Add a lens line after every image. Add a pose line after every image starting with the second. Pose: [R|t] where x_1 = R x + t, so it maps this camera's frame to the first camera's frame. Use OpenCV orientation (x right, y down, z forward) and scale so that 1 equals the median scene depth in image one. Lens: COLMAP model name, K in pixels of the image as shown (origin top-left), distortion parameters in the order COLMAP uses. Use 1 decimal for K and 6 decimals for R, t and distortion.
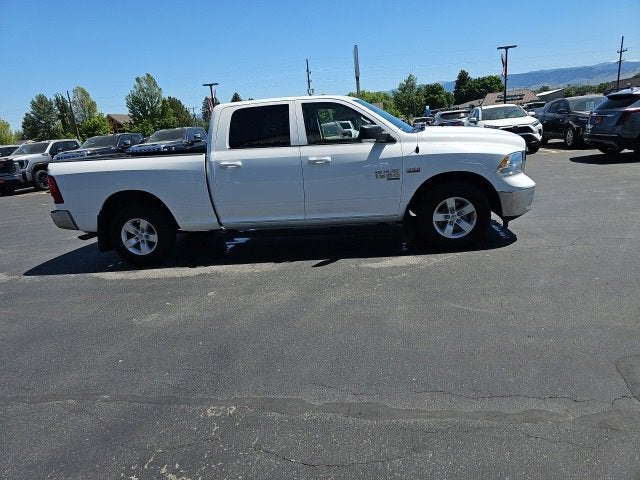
lens RADIAL K [[417.8, 0, 317.1], [0, 417.8, 236.6], [0, 0, 1]] dist [0.053167, -0.043413]
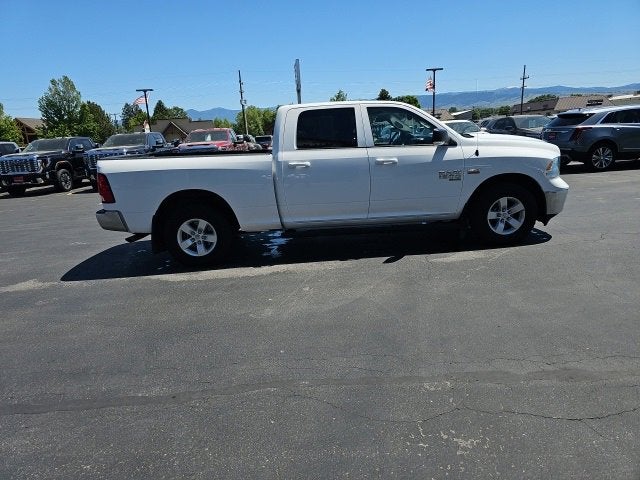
lens RADIAL K [[417.8, 0, 311.1], [0, 417.8, 236.8], [0, 0, 1]] dist [0.053167, -0.043413]
pose [[0.986954, -0.010467, 0.160663, -0.327692], [0.014817, 0.999555, -0.025901, 0.029033], [-0.160321, 0.027943, 0.986669, -0.001500]]
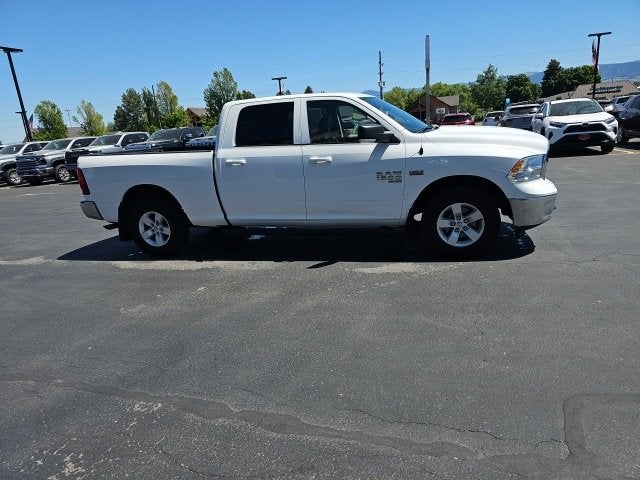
lens RADIAL K [[417.8, 0, 321.6], [0, 417.8, 244.7], [0, 0, 1]] dist [0.053167, -0.043413]
pose [[0.987753, 0.051477, -0.147292, 0.150643], [-0.046754, 0.998281, 0.035354, -0.017830], [0.148859, -0.028035, 0.988461, 0.025059]]
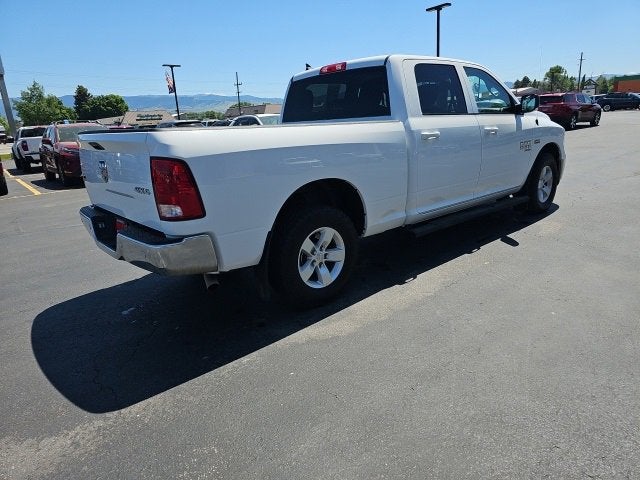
lens RADIAL K [[417.8, 0, 322.8], [0, 417.8, 241.6], [0, 0, 1]] dist [0.053167, -0.043413]
pose [[0.675690, -0.159748, 0.719669, -0.874971], [0.185050, 0.981736, 0.044178, -0.049625], [-0.713582, 0.103324, 0.692910, 0.603494]]
